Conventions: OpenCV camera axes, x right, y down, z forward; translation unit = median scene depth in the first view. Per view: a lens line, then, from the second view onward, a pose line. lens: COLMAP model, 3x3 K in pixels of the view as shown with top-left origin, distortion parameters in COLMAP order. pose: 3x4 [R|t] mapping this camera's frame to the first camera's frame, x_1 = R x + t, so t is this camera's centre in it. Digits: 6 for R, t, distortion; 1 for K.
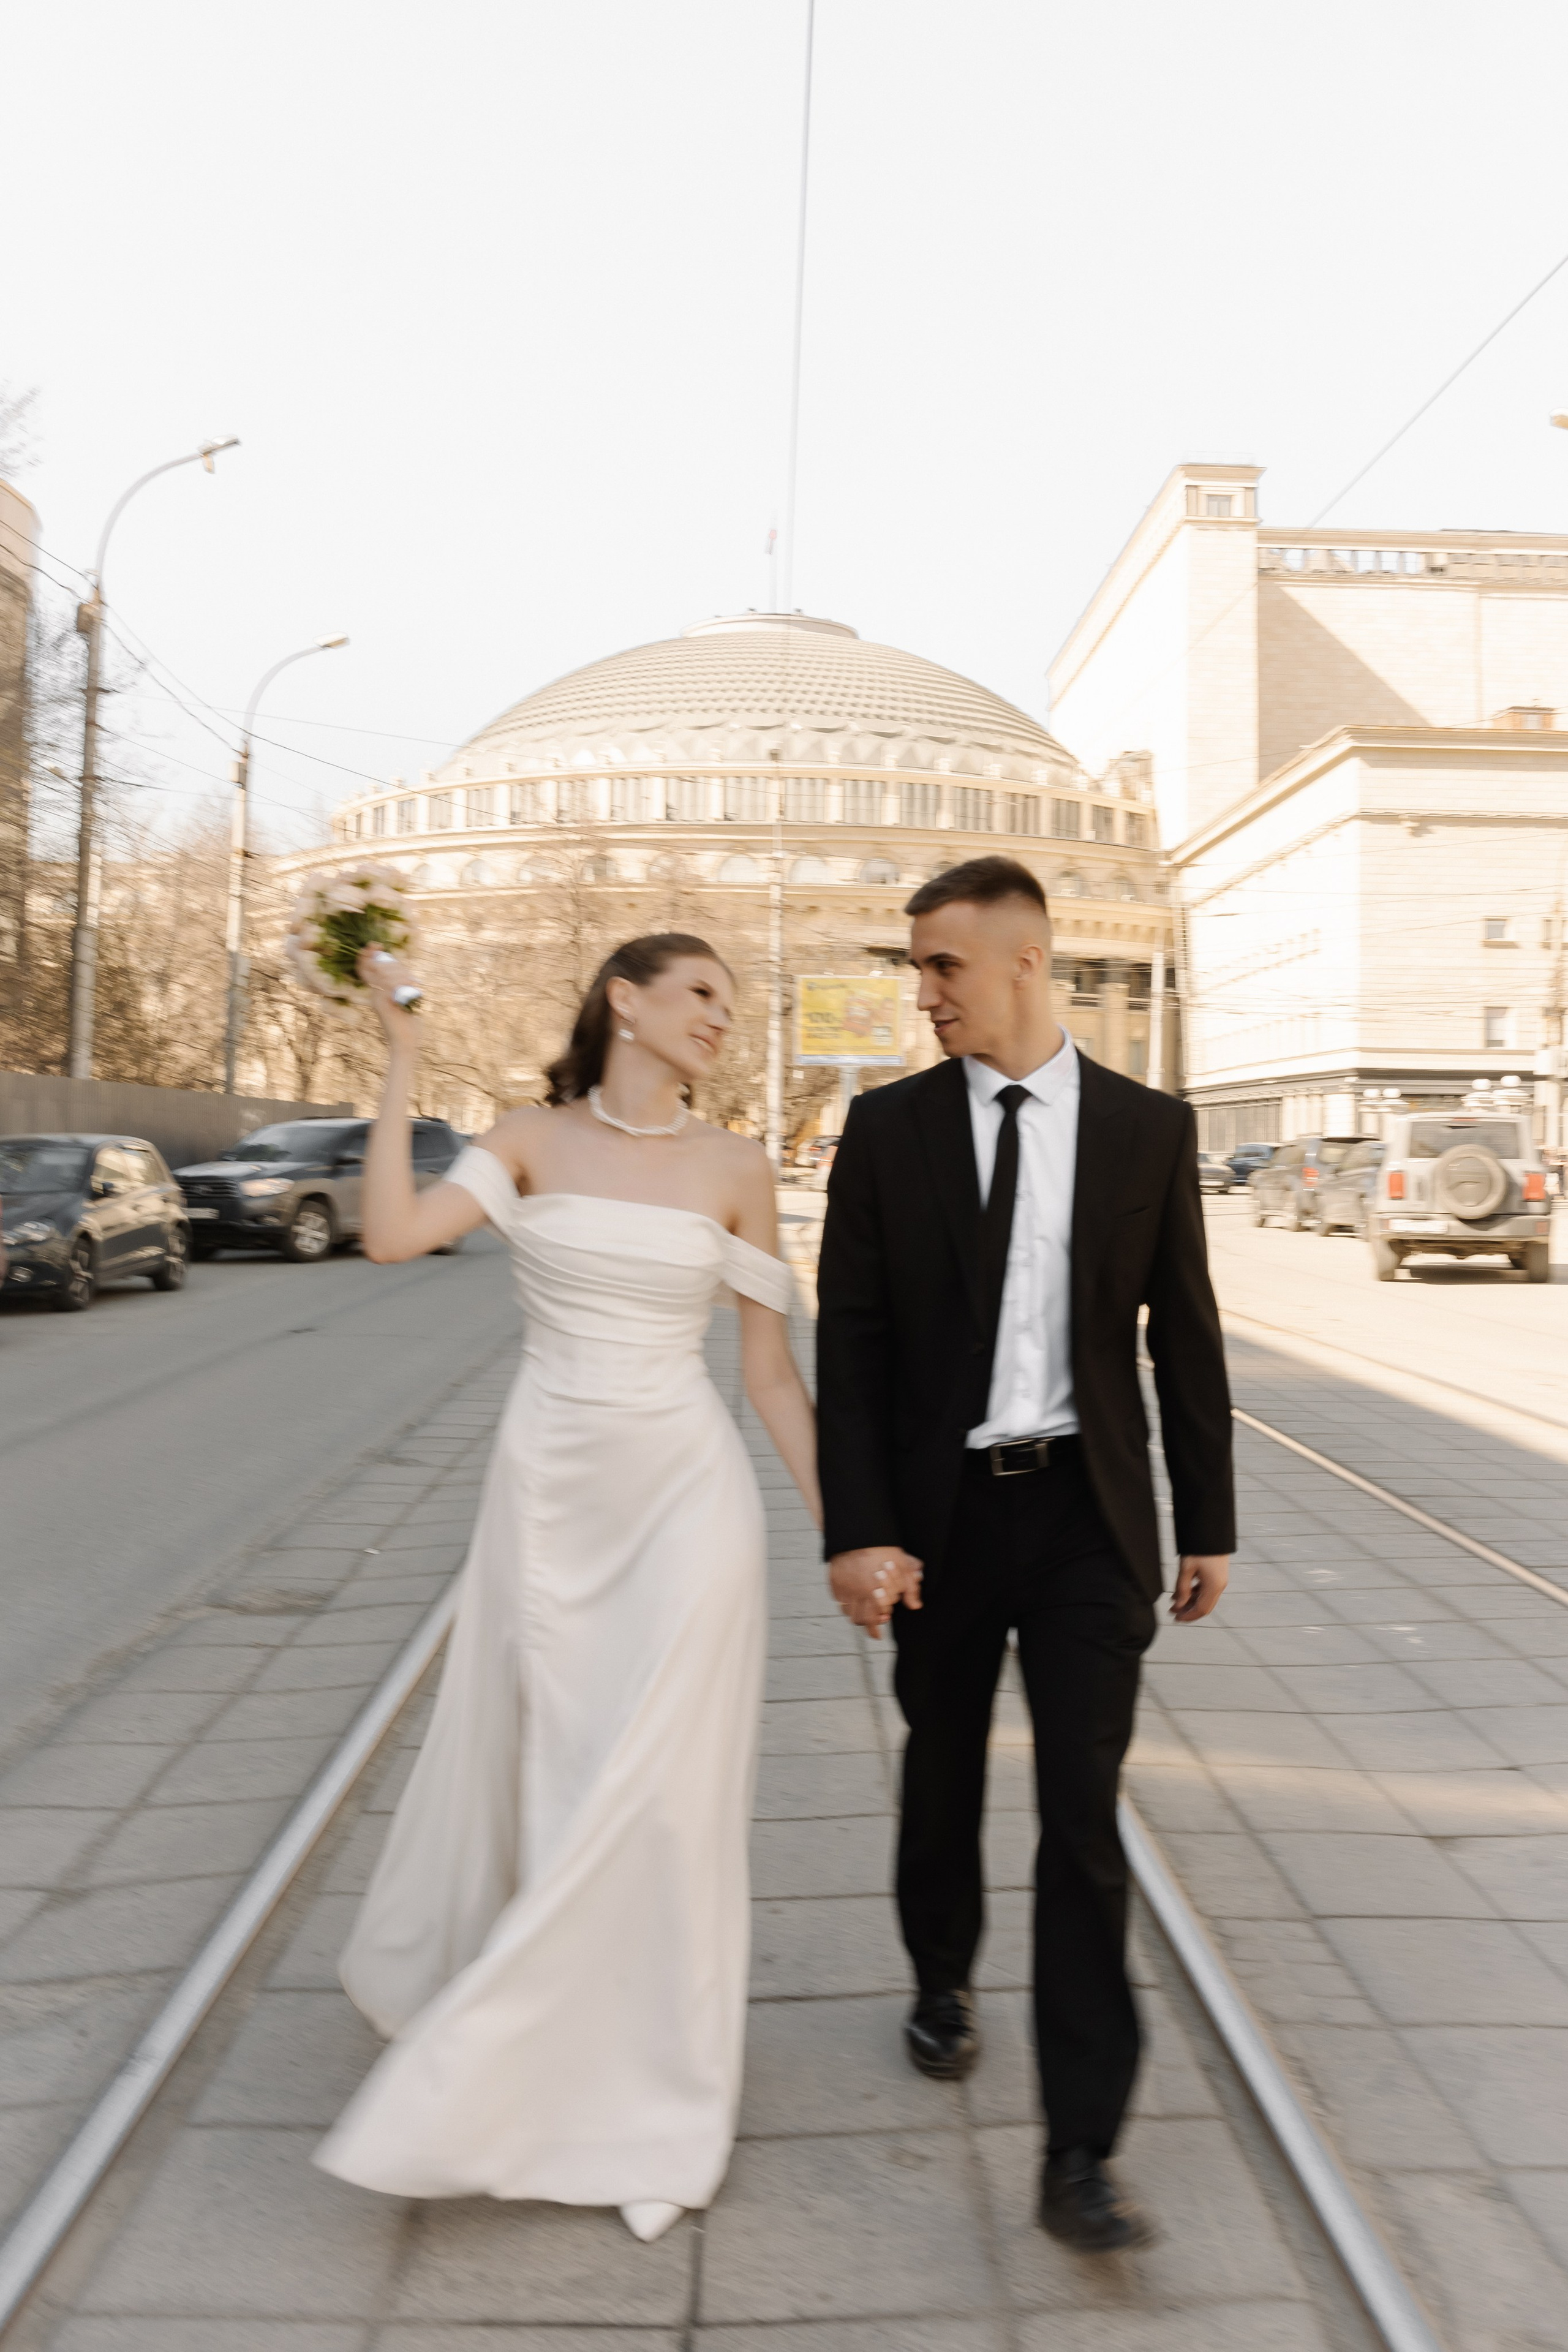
lens RADIAL K [[2087.3, 0, 788.6], [0, 2087.3, 1168.4], [0, 0, 1]] dist [-0.011018, -0.002009]
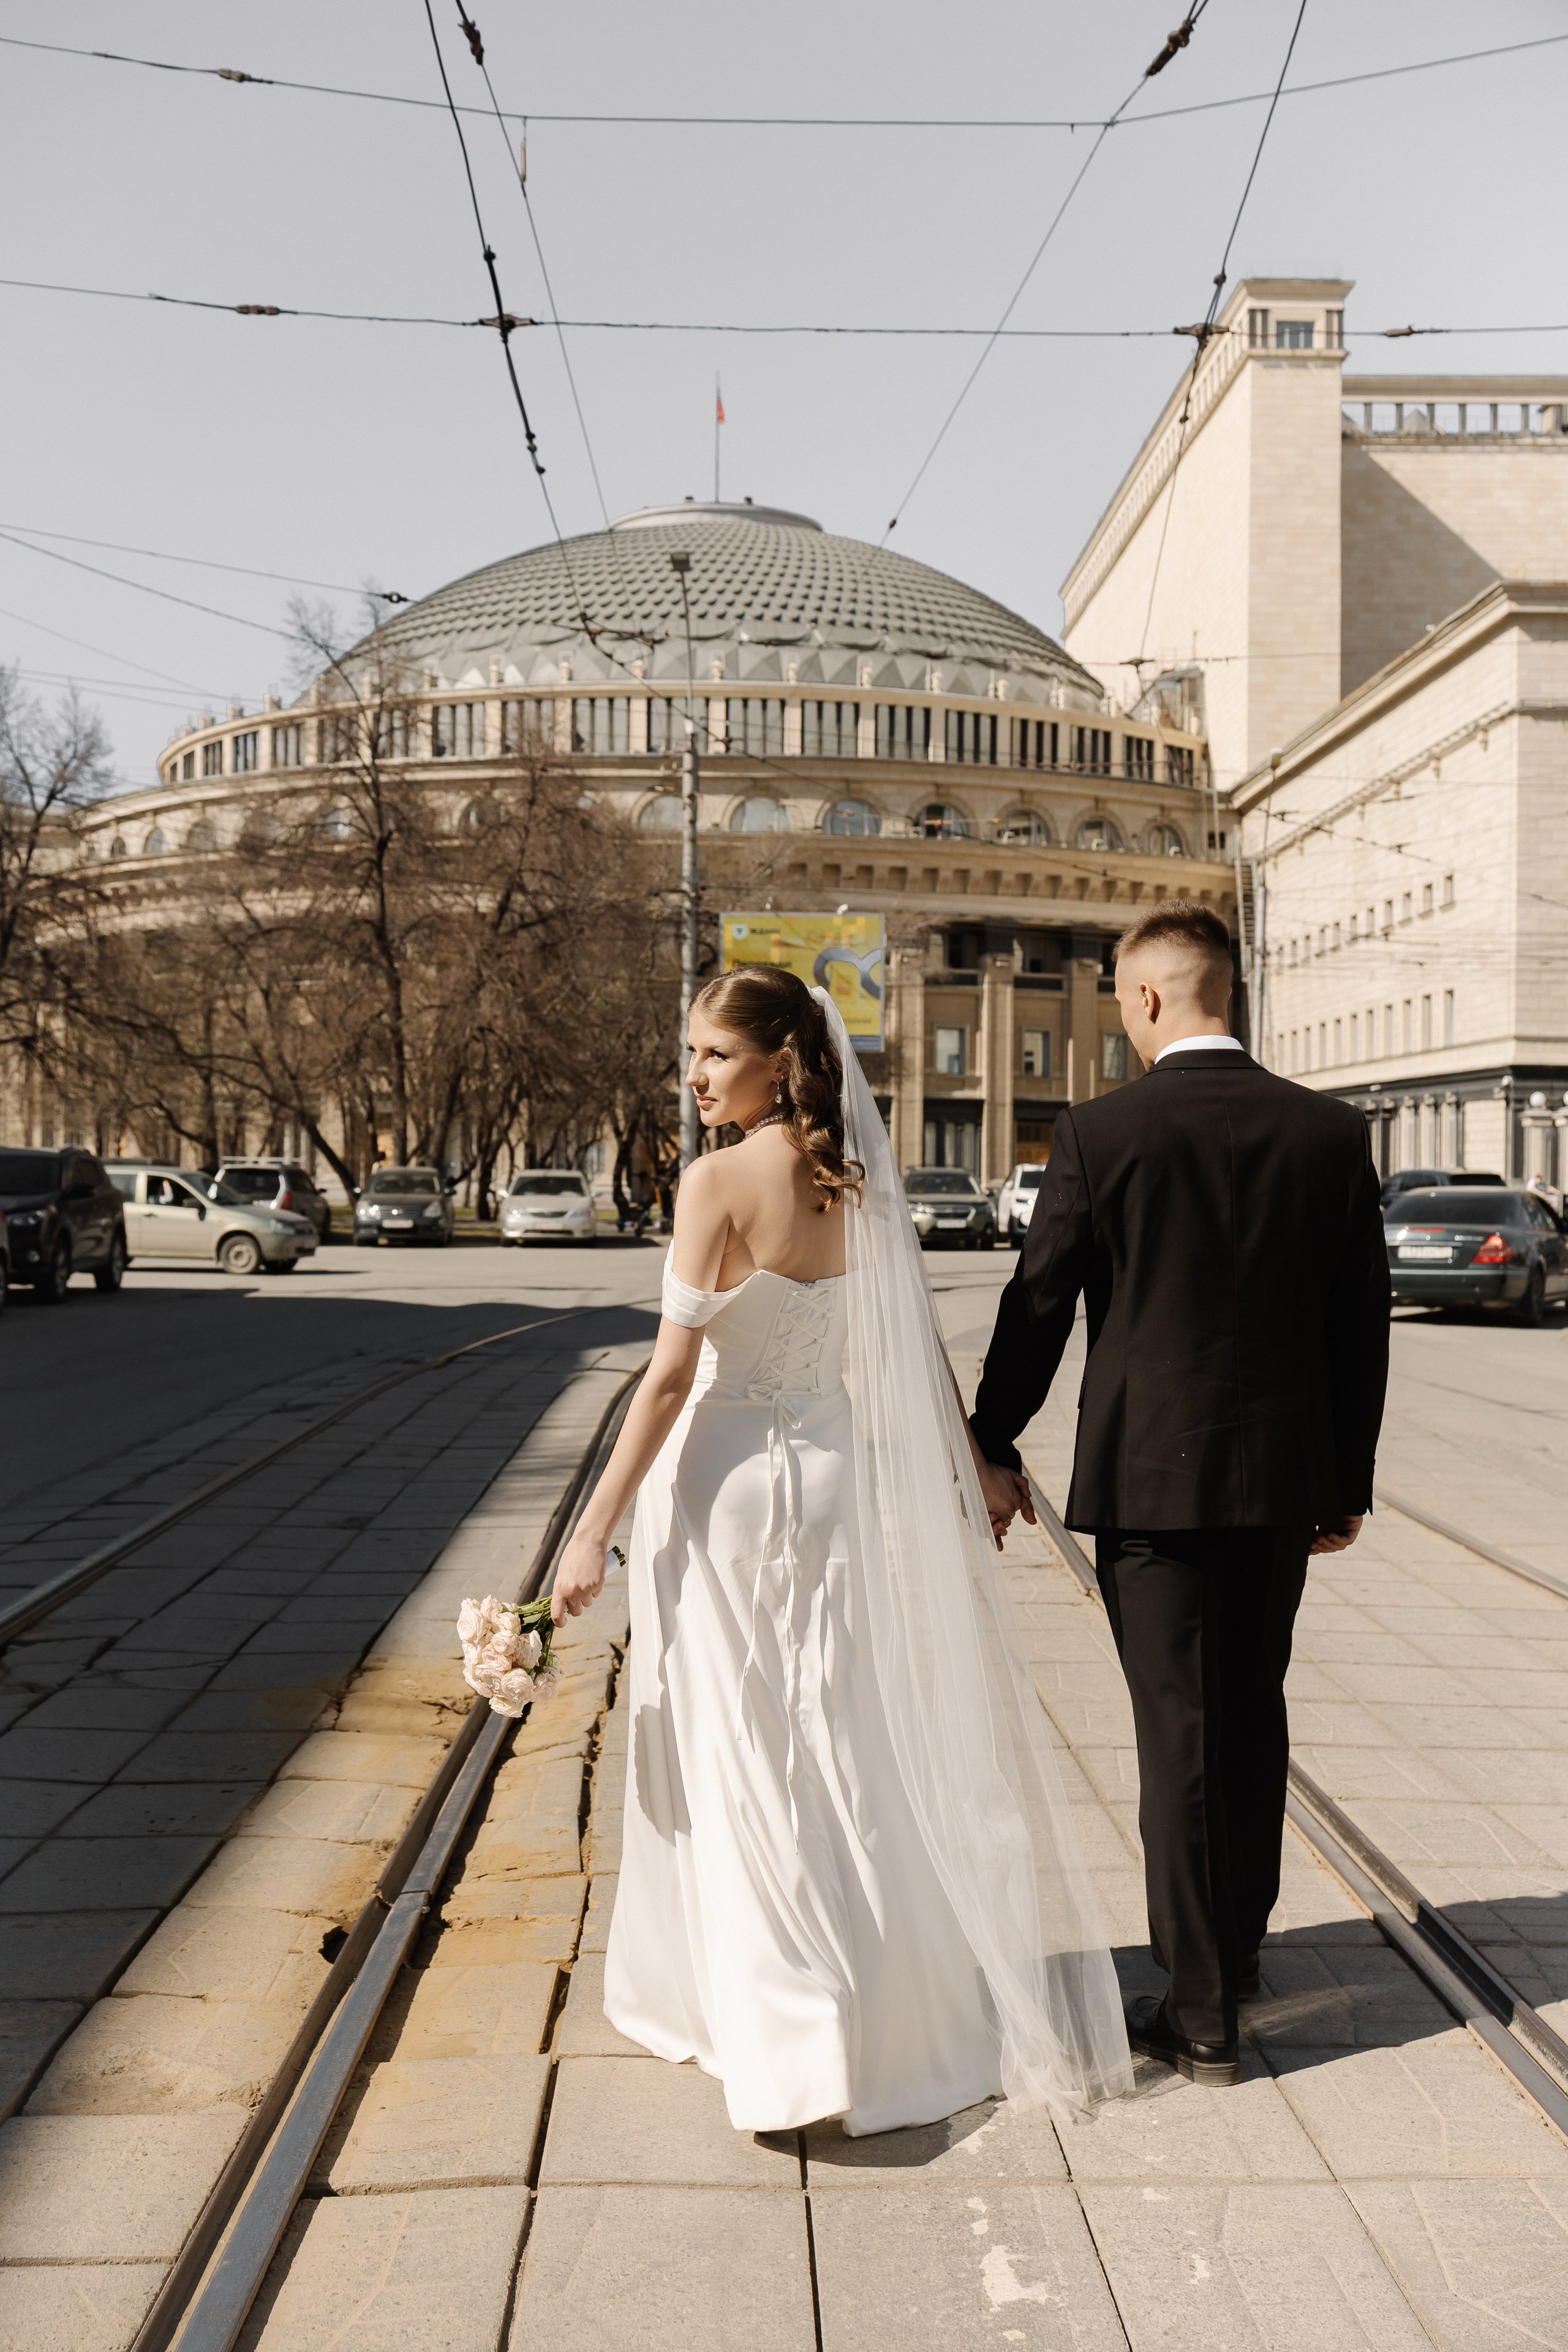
lens RADIAL K [[2347.2, 0, 782.0], [0, 2347.2, 1179.5], [0, 0, 1]] dist [0.014882, 0.000000]
pose [[0.999932, -0.003518, 0.011093, 0.007770], [0.003623, 0.999948, -0.009503, -0.001170], [-0.011059, 0.009543, 0.999893, 0.132092]]
